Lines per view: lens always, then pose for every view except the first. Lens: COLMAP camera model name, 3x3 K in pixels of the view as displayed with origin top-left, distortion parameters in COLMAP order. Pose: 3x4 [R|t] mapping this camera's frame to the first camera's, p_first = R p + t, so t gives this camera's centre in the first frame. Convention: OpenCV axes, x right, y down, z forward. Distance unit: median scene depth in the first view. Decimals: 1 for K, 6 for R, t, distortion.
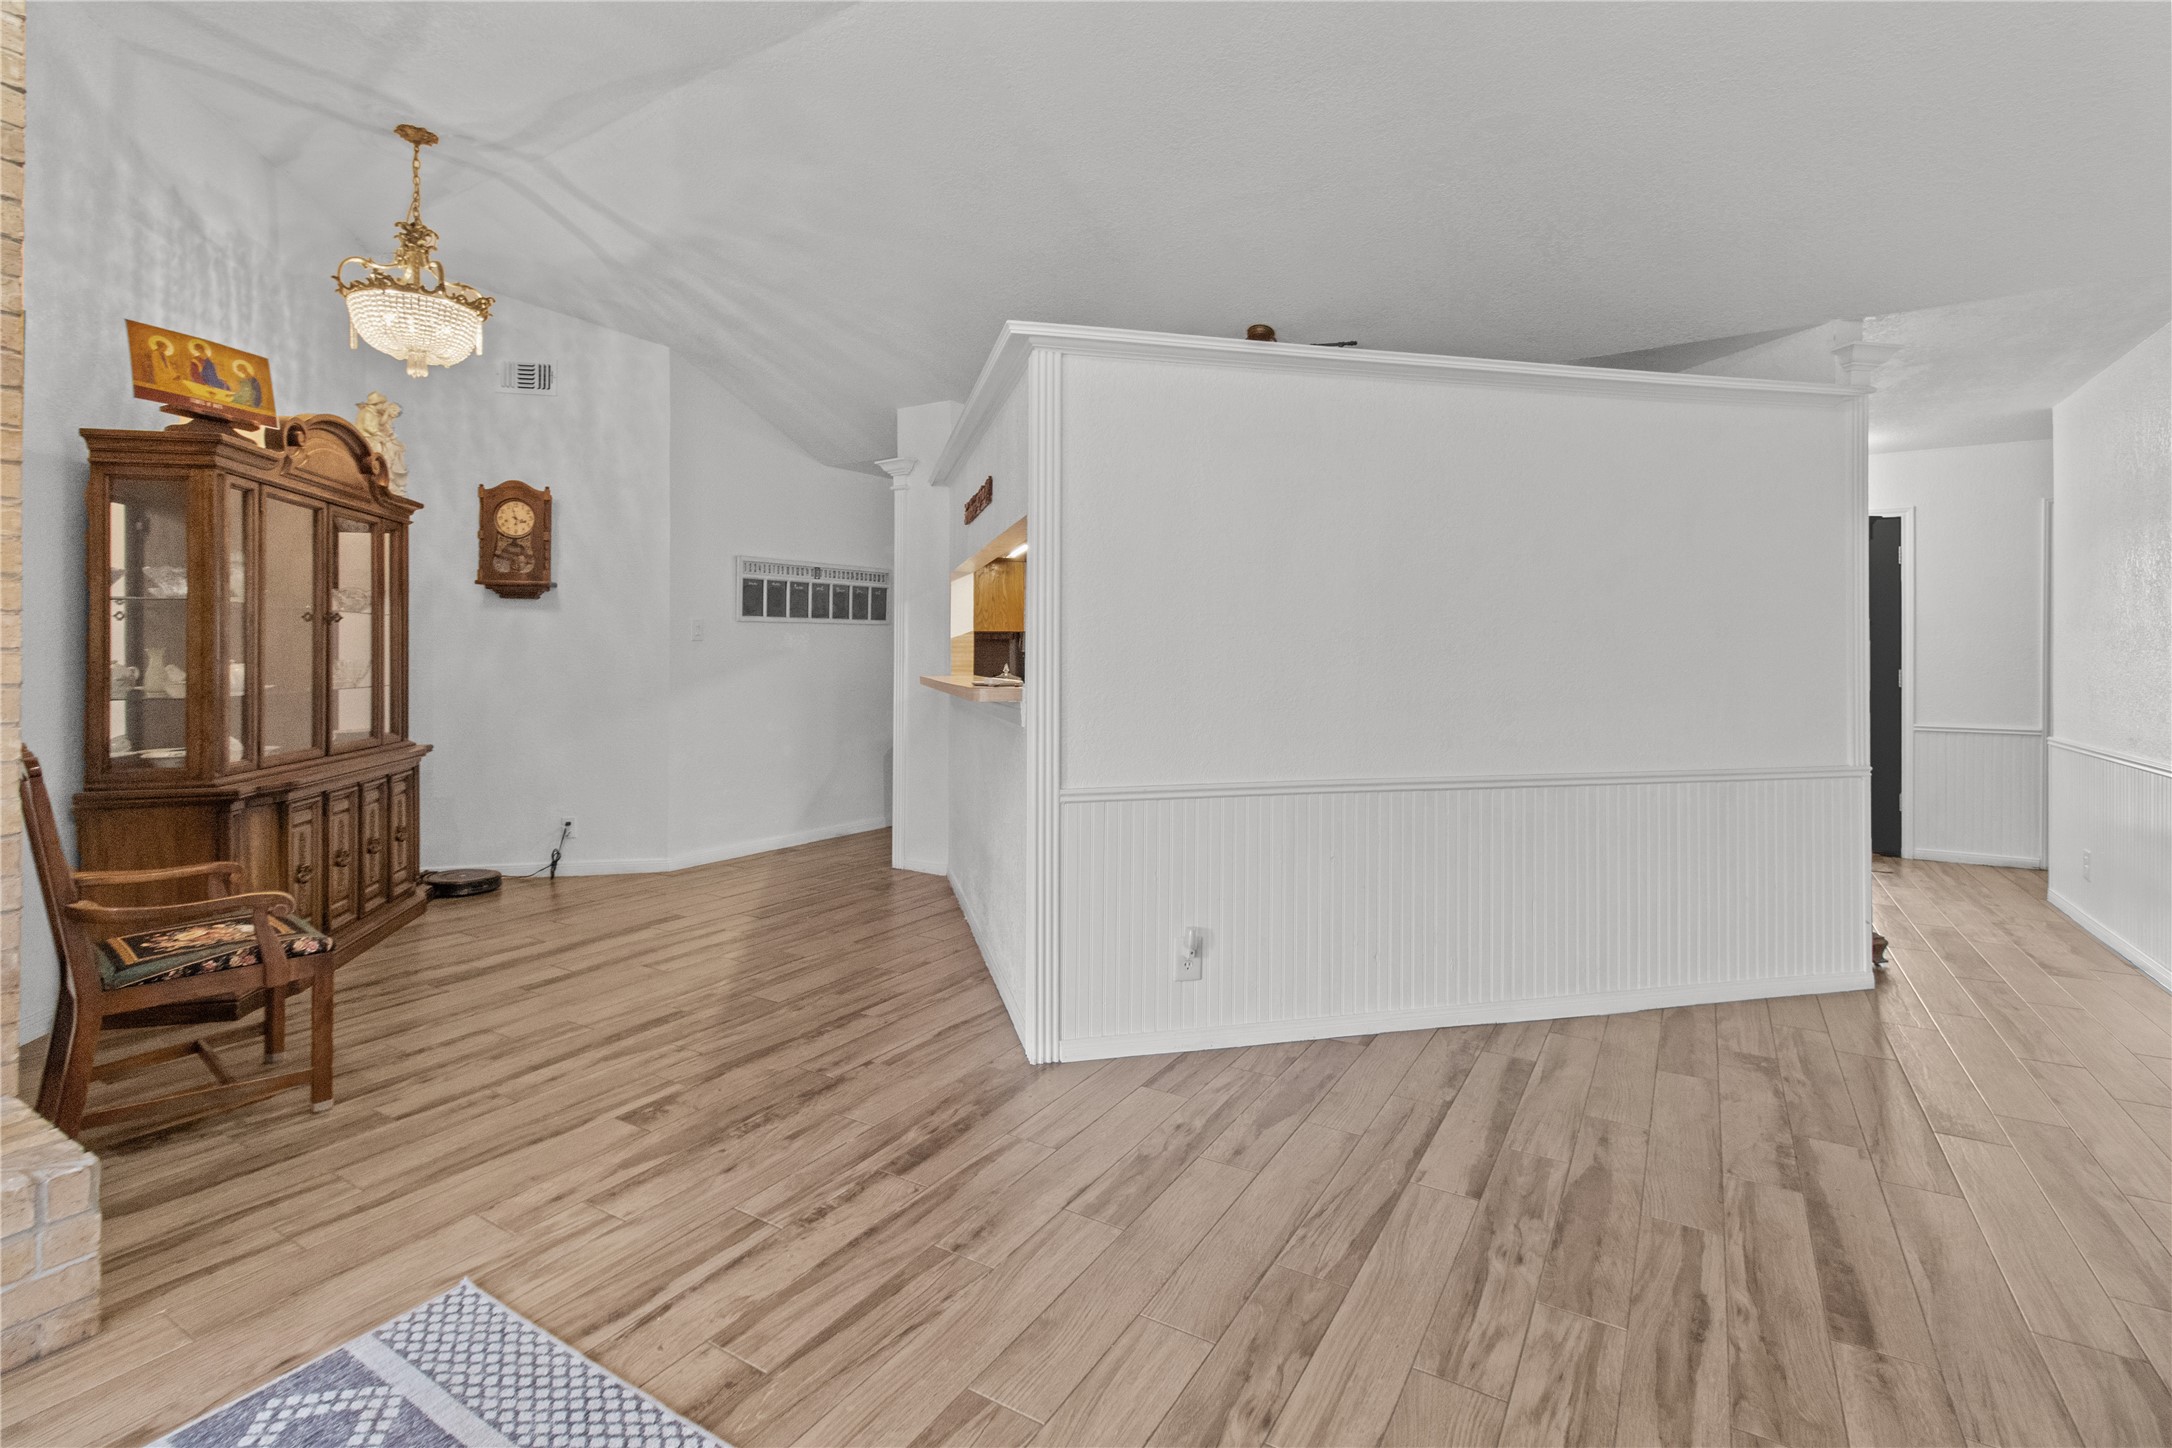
lens RADIAL K [[999.4, 0, 1107.1], [0, 999.4, 653.8], [0, 0, 1]] dist [-0.014804, 0.000300]
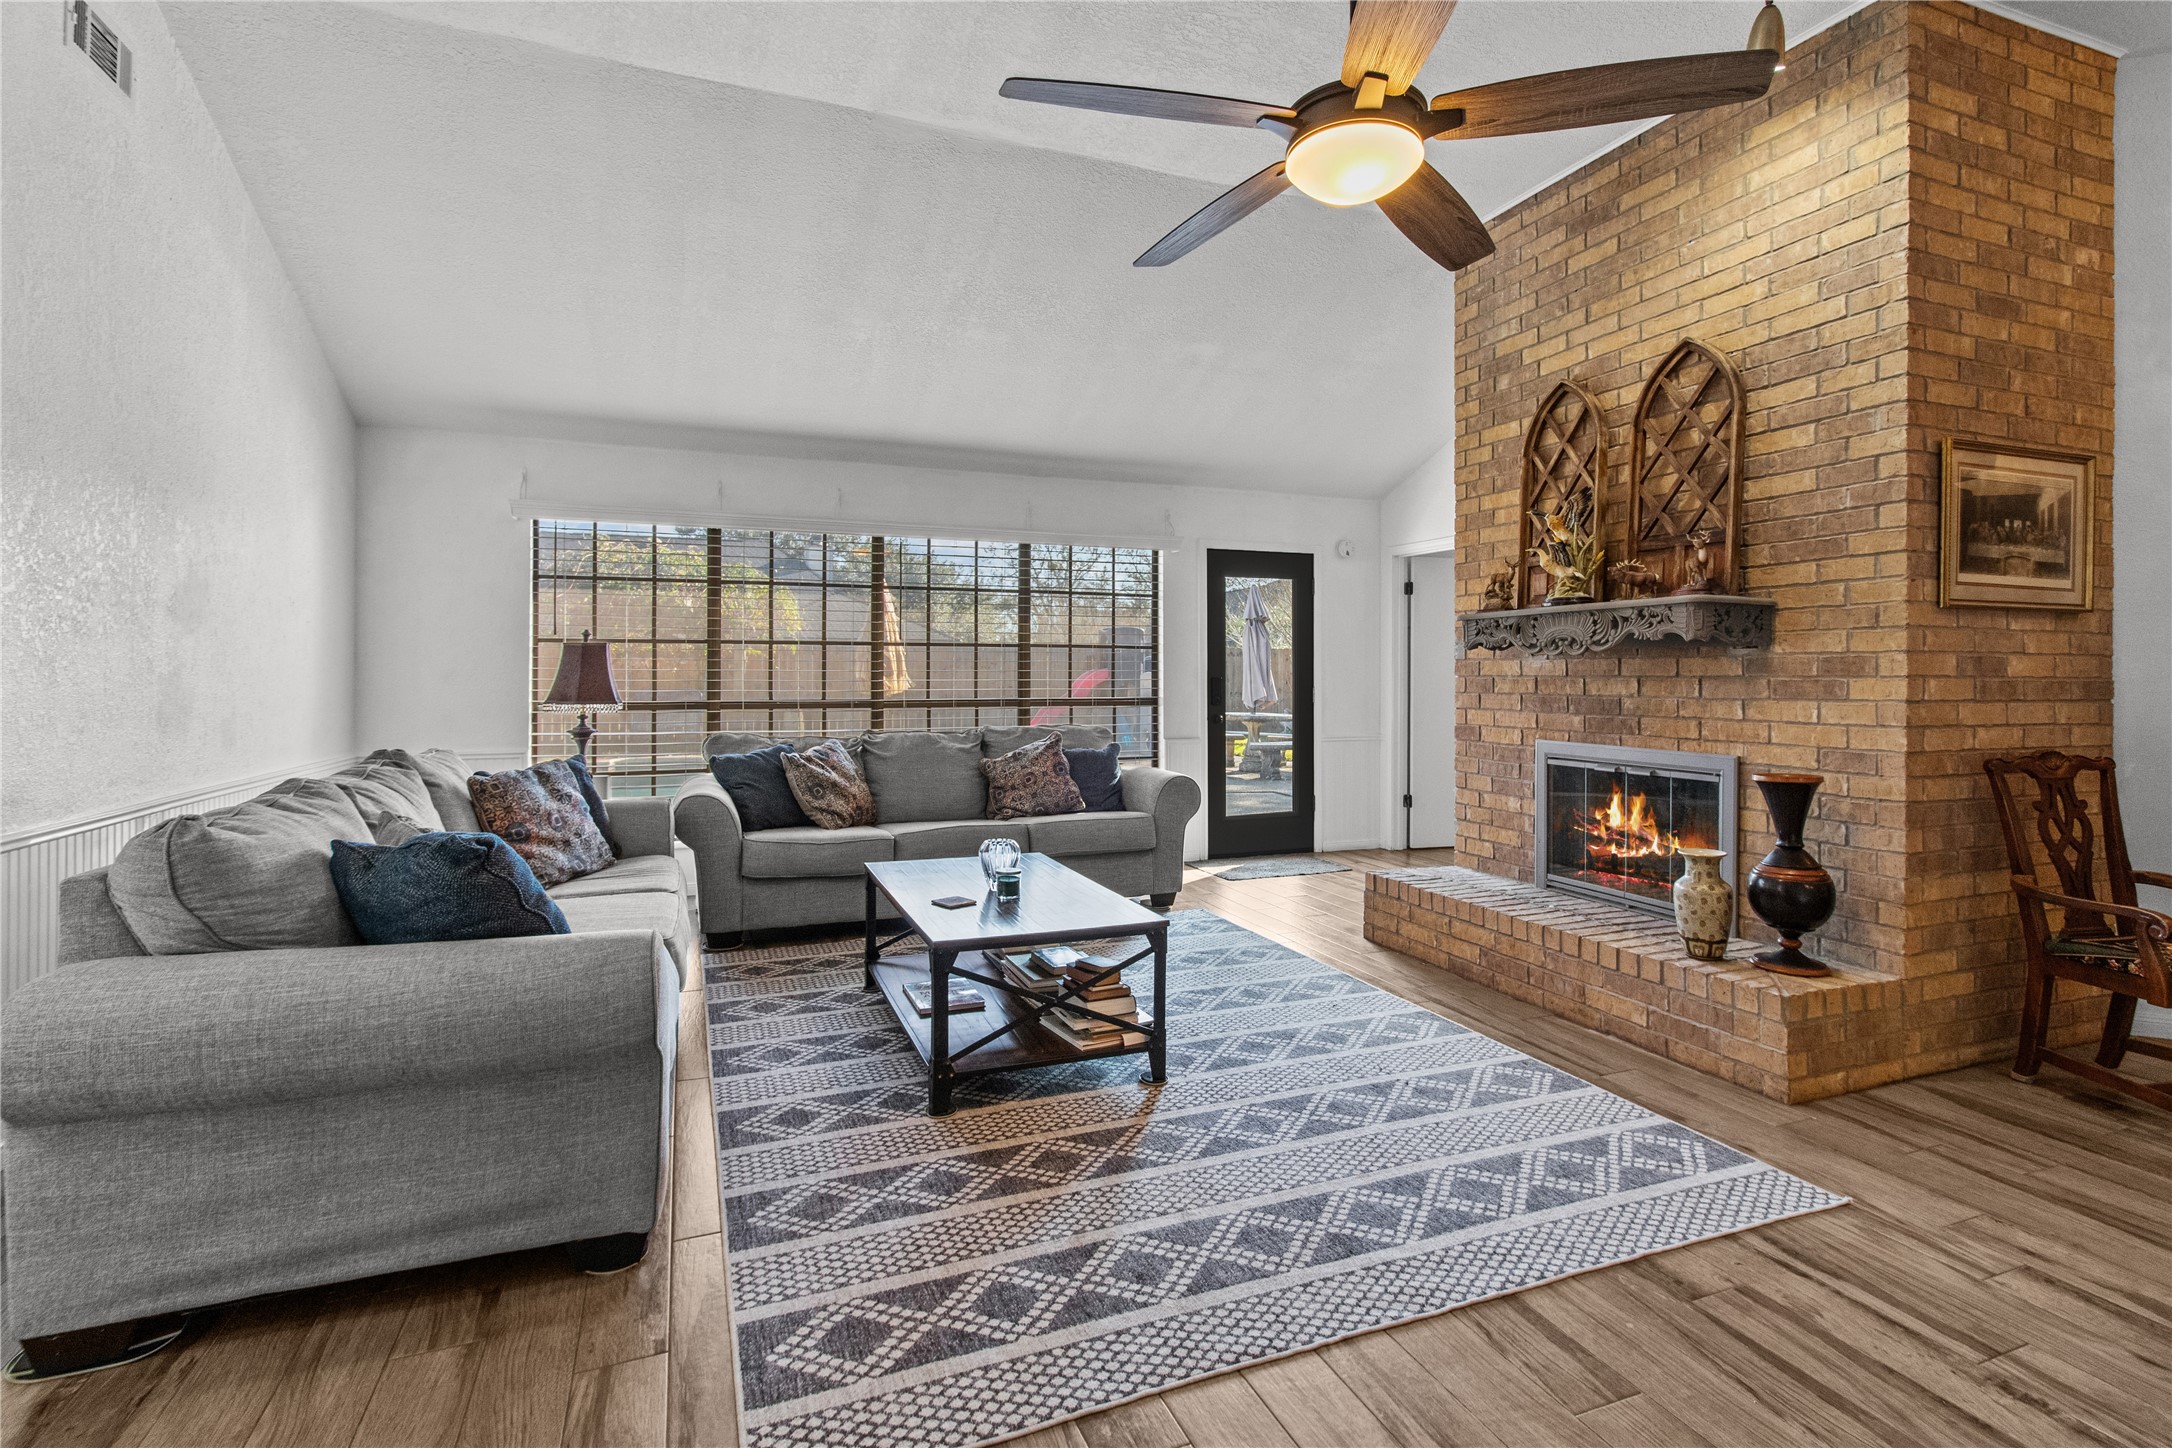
lens RADIAL K [[999.4, 0, 1061.8], [0, 999.4, 664.2], [0, 0, 1]] dist [-0.014804, 0.000300]
pose [[-0.628780, -0.007359, -0.777548, 0.806627], [-0.008205, 0.999962, -0.002829, -0.007118], [0.777540, 0.004601, -0.628817, 0.906589]]
